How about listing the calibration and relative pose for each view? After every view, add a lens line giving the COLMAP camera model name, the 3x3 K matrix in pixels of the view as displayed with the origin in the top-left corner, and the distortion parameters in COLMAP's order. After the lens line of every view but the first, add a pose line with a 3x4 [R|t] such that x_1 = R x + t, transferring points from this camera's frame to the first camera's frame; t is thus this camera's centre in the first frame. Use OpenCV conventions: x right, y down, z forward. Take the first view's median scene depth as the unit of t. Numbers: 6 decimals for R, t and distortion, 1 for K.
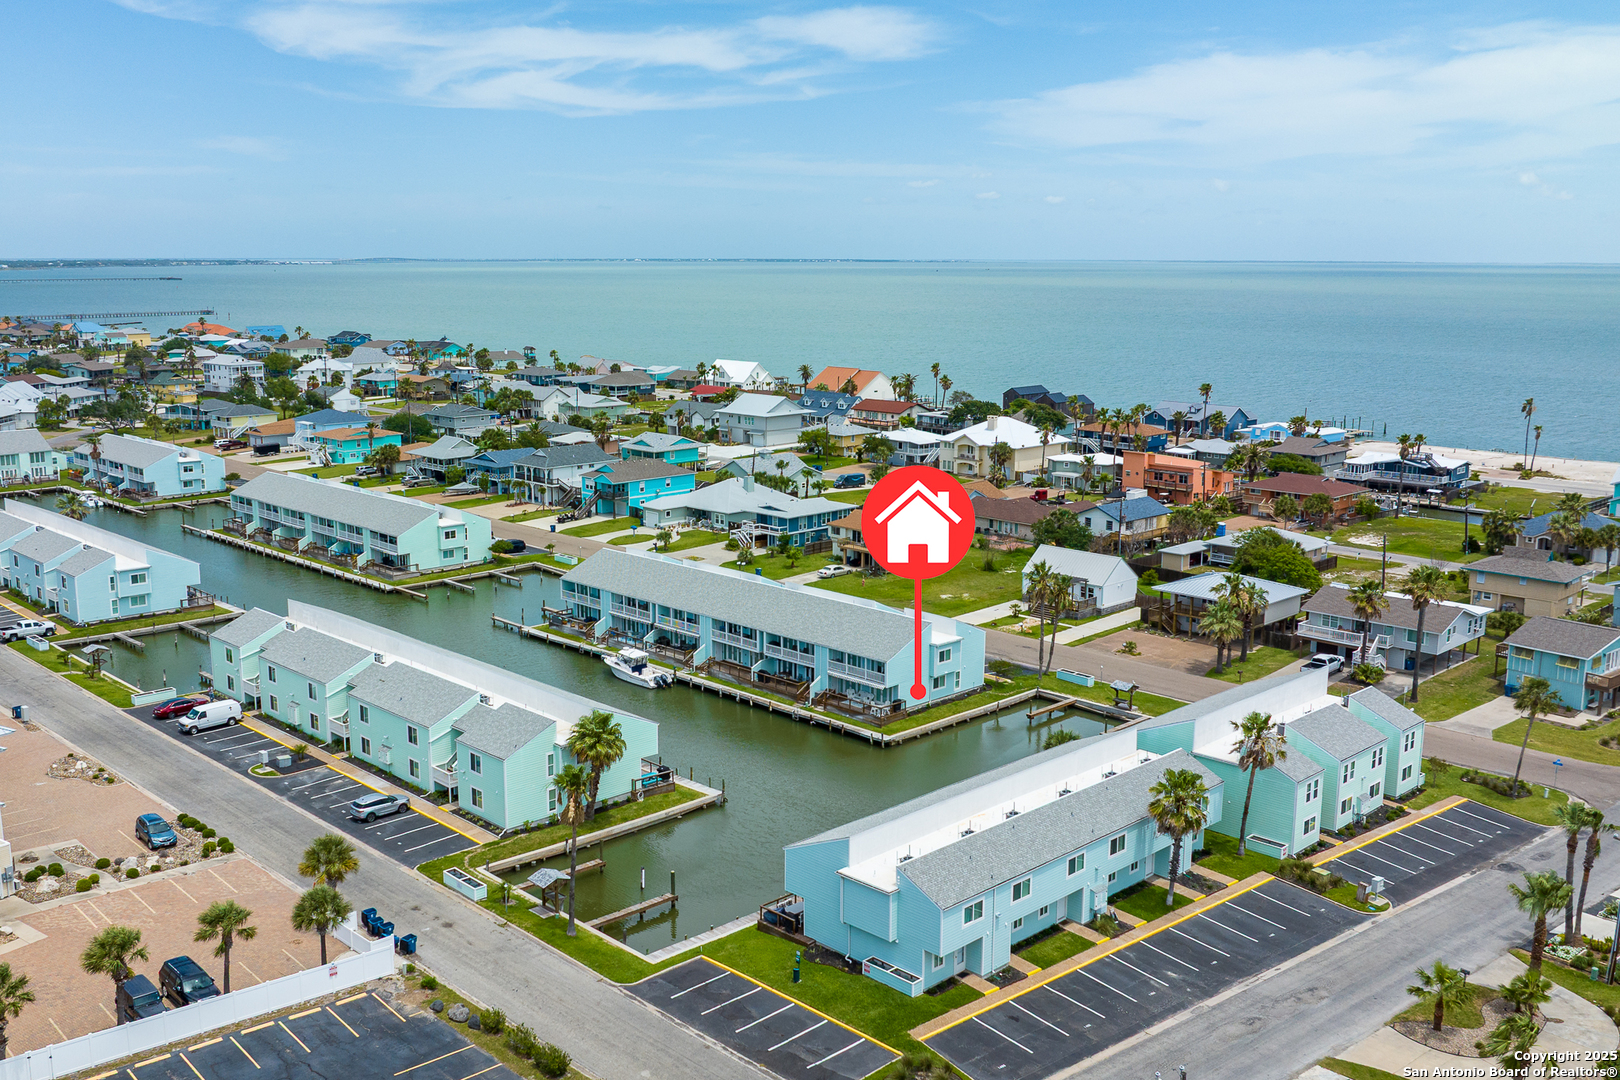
lens RADIAL K [[1516.1, 0, 810.0], [0, 1516.1, 540.0], [0, 0, 1]] dist [-0.011440, -0.010595]
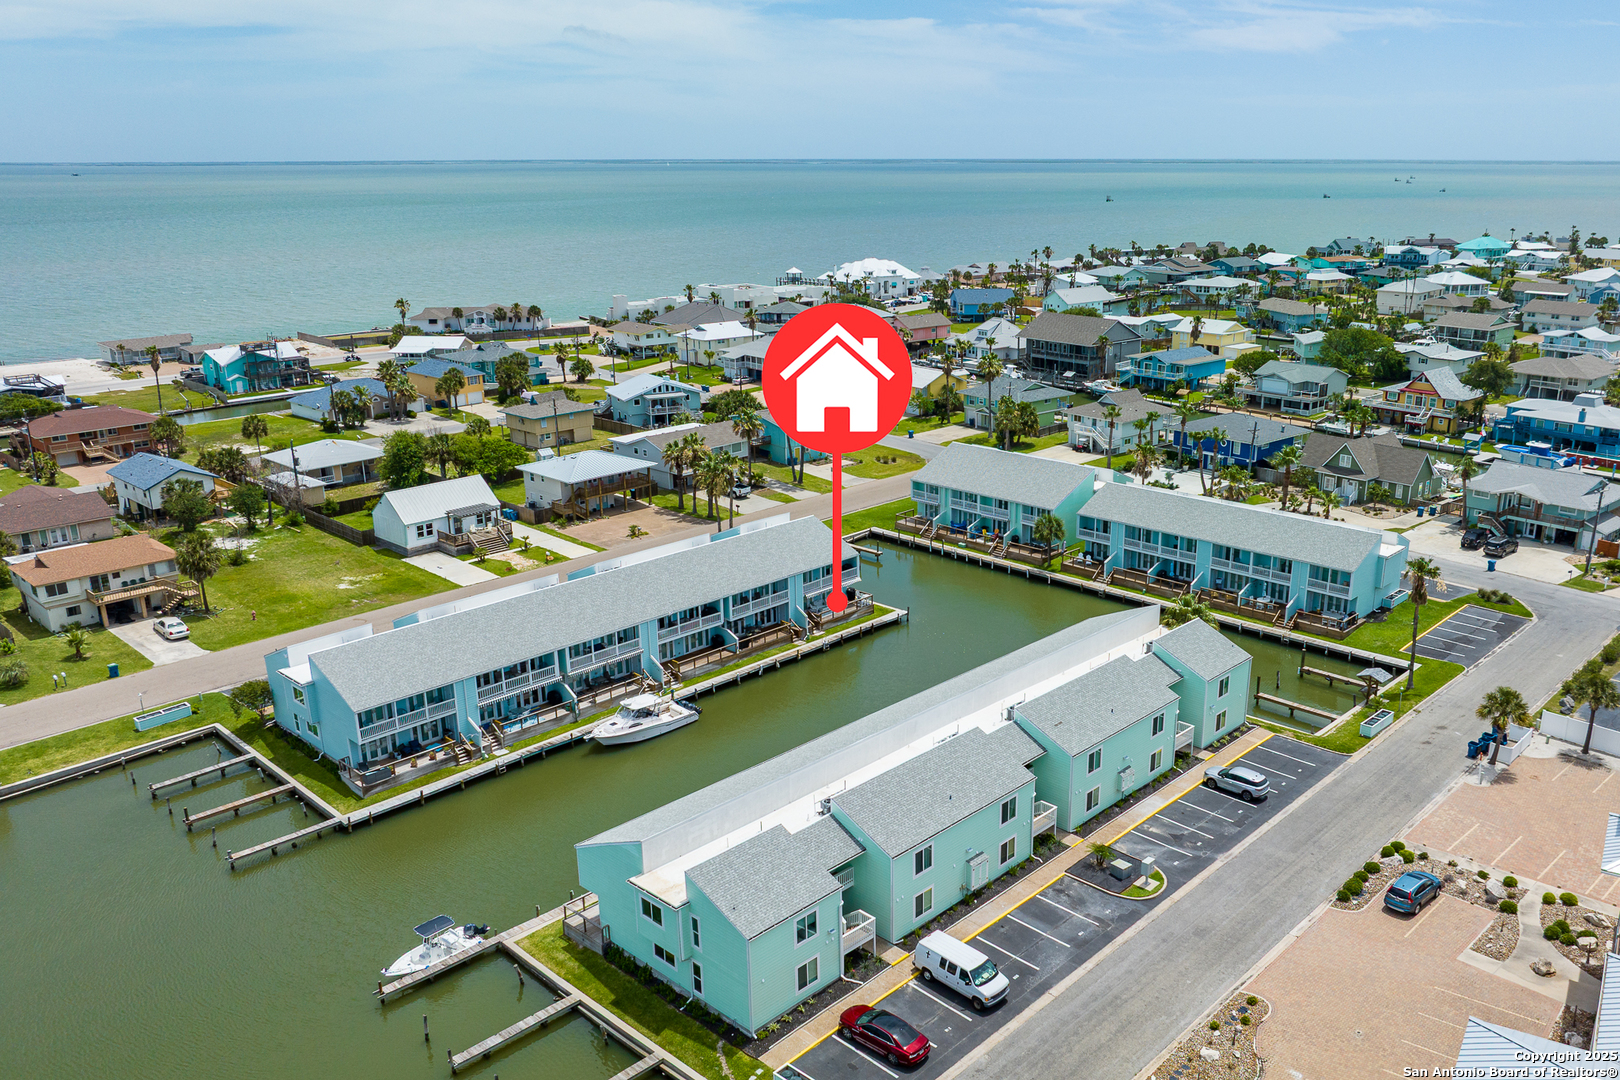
lens RADIAL K [[1281.6, 0, 810.0], [0, 1281.6, 540.0], [0, 0, 1]] dist [-0.017521, -0.003242]
pose [[-0.001501, -0.294908, 0.955524, -0.788859], [0.186700, 0.938642, 0.289991, -0.195451], [-0.982416, 0.178831, 0.053650, 0.937978]]
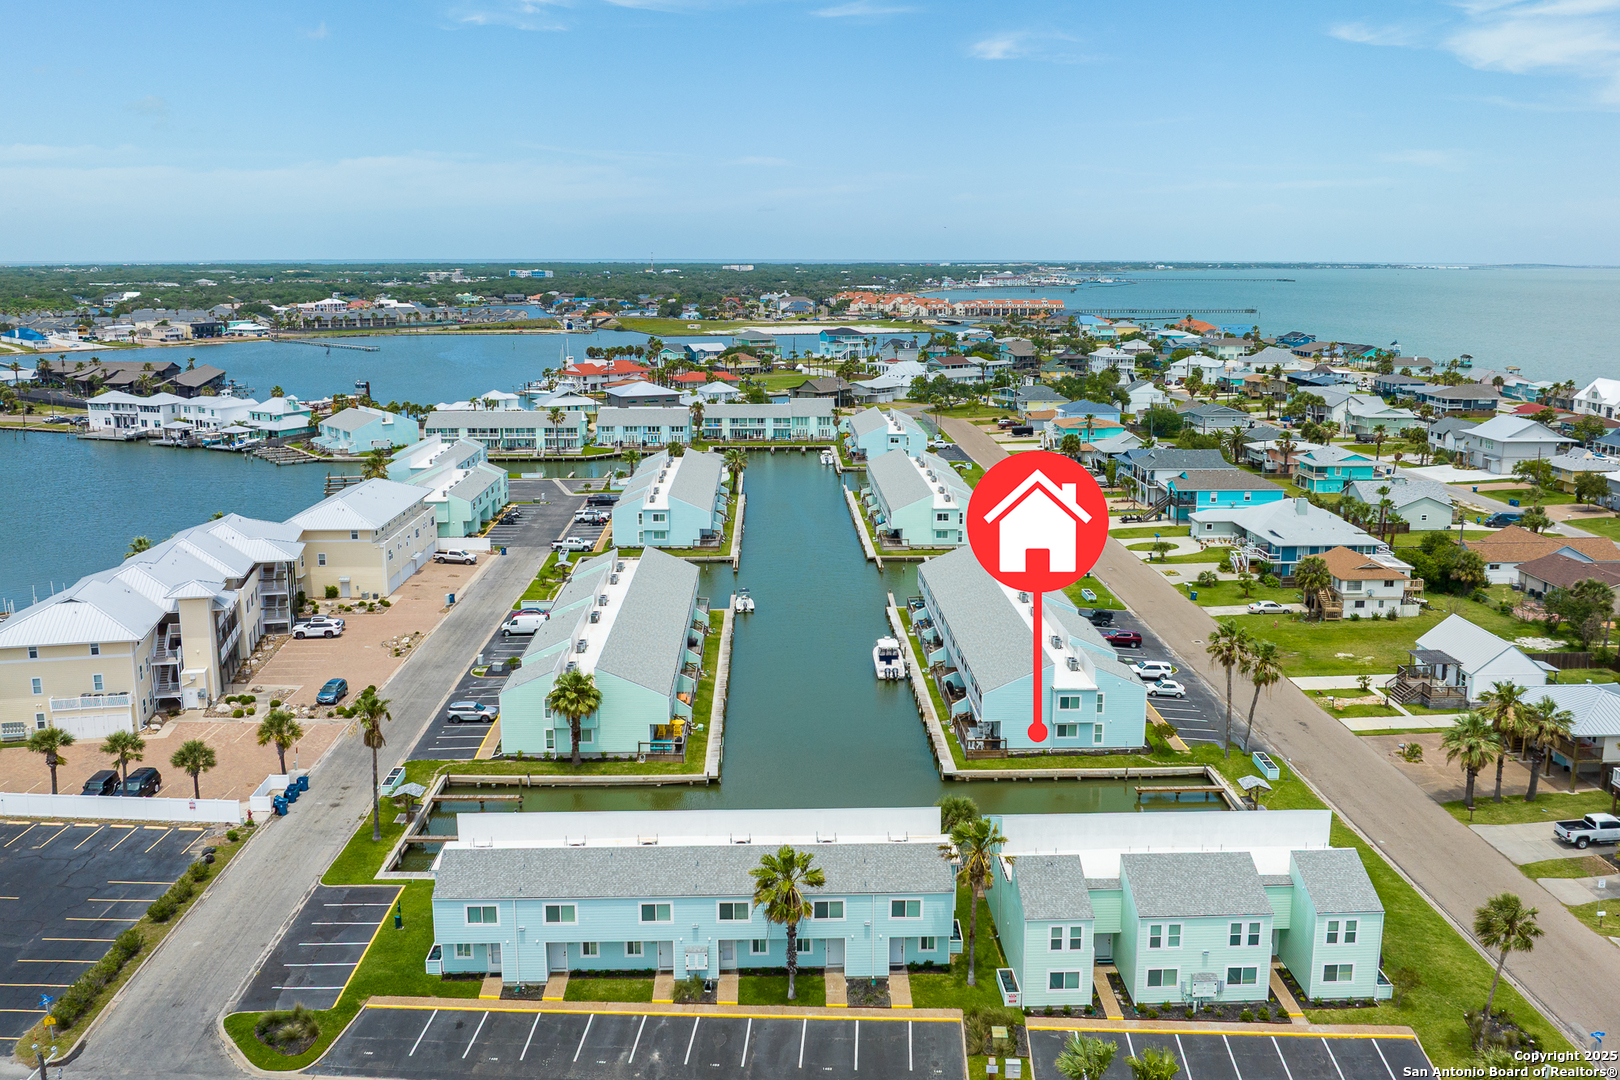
lens RADIAL K [[1405.5, 0, 833.6], [0, 1405.5, 513.7], [0, 0, 1]] dist [-0.033627, -0.013587]
pose [[0.740704, 0.120675, -0.660904, 0.525299], [-0.124691, 0.991337, 0.041261, -0.053207], [0.660158, 0.051847, 0.749335, 0.266660]]
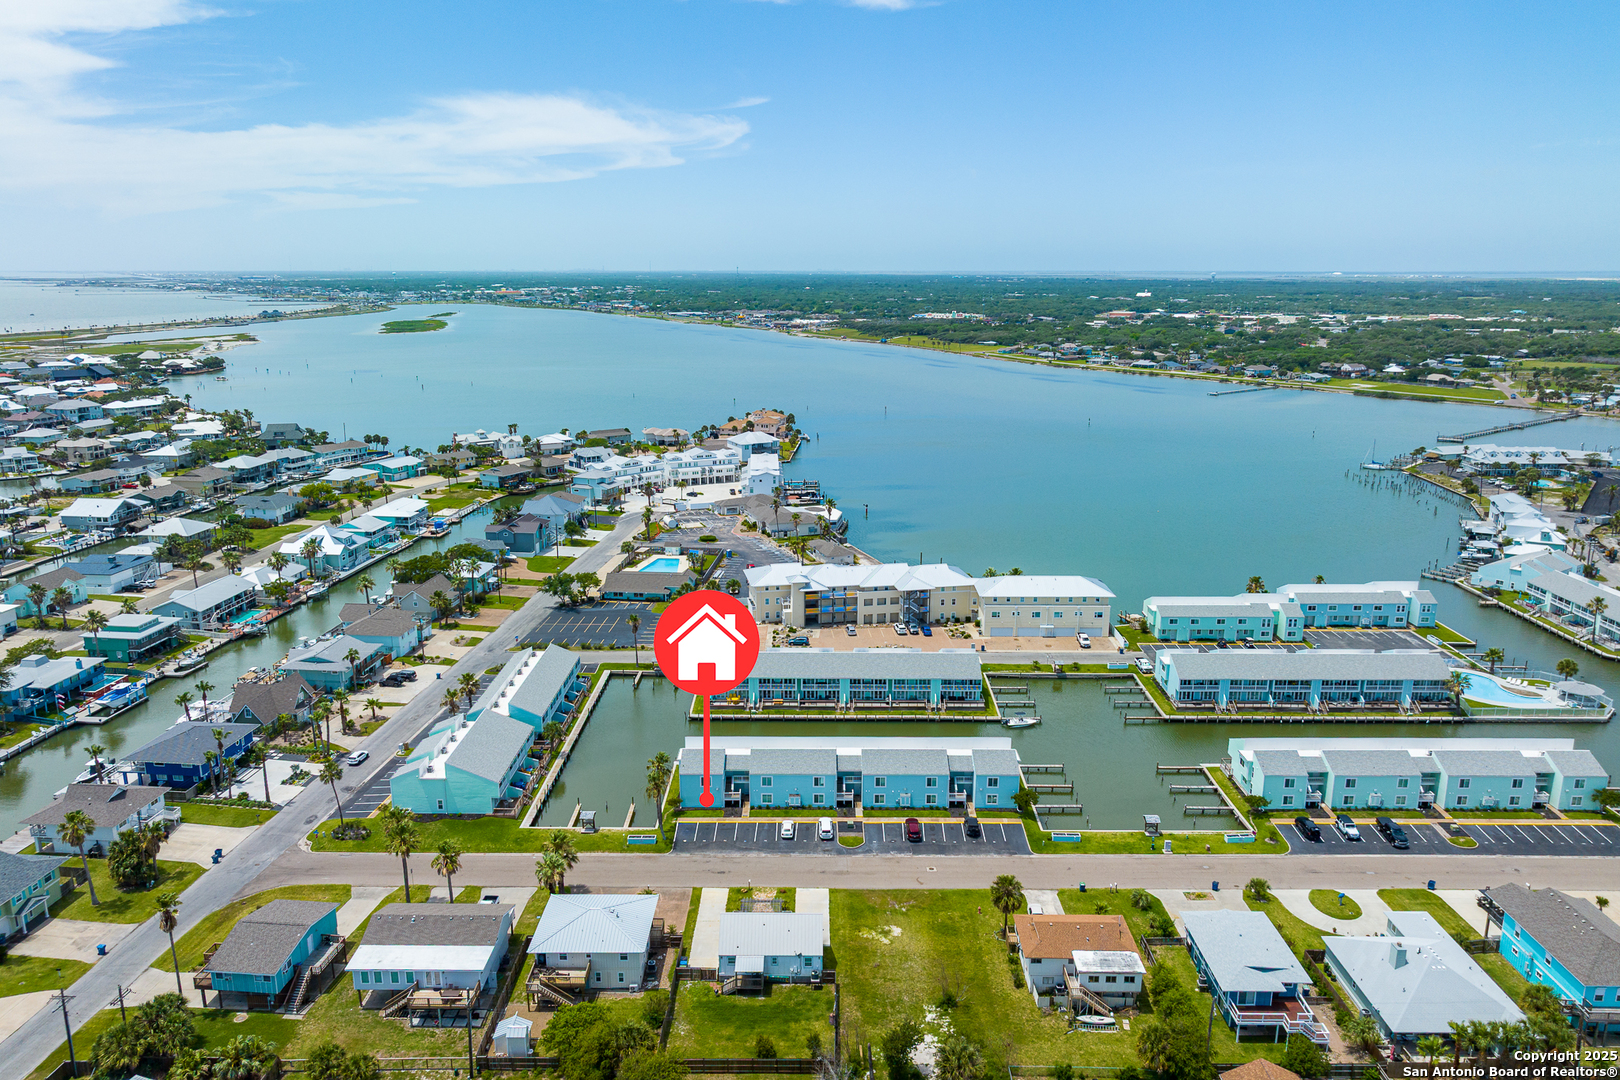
lens RADIAL K [[1135.1, 0, 810.0], [0, 1135.1, 540.0], [0, 0, 1]] dist [-0.013018, -0.004305]
pose [[-0.712749, 0.161058, -0.682678, 0.784053], [-0.133478, 0.924352, 0.357432, -0.598456], [0.688602, 0.345881, -0.637333, 1.786971]]
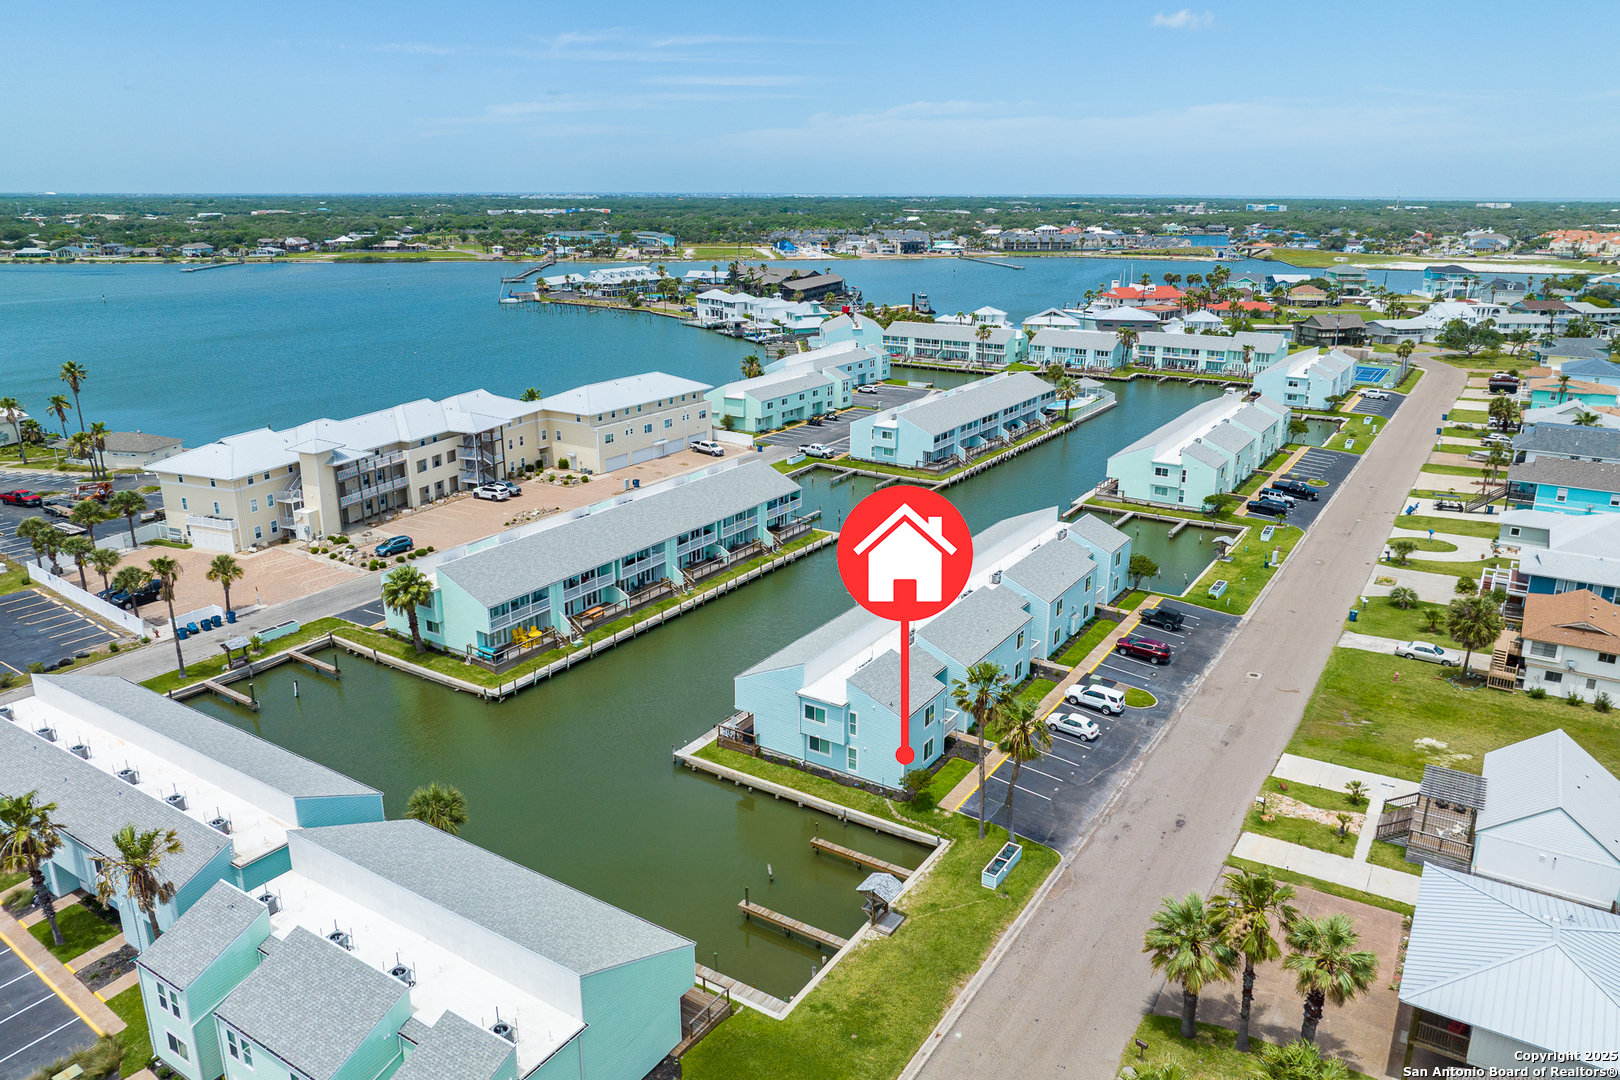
lens RADIAL K [[1135.1, 0, 810.0], [0, 1135.1, 540.0], [0, 0, 1]] dist [-0.013018, -0.004305]
pose [[0.211832, 0.285852, -0.934567, 0.590656], [-0.182589, 0.951007, 0.249494, -0.146660], [0.960098, 0.117791, 0.253647, 0.840052]]
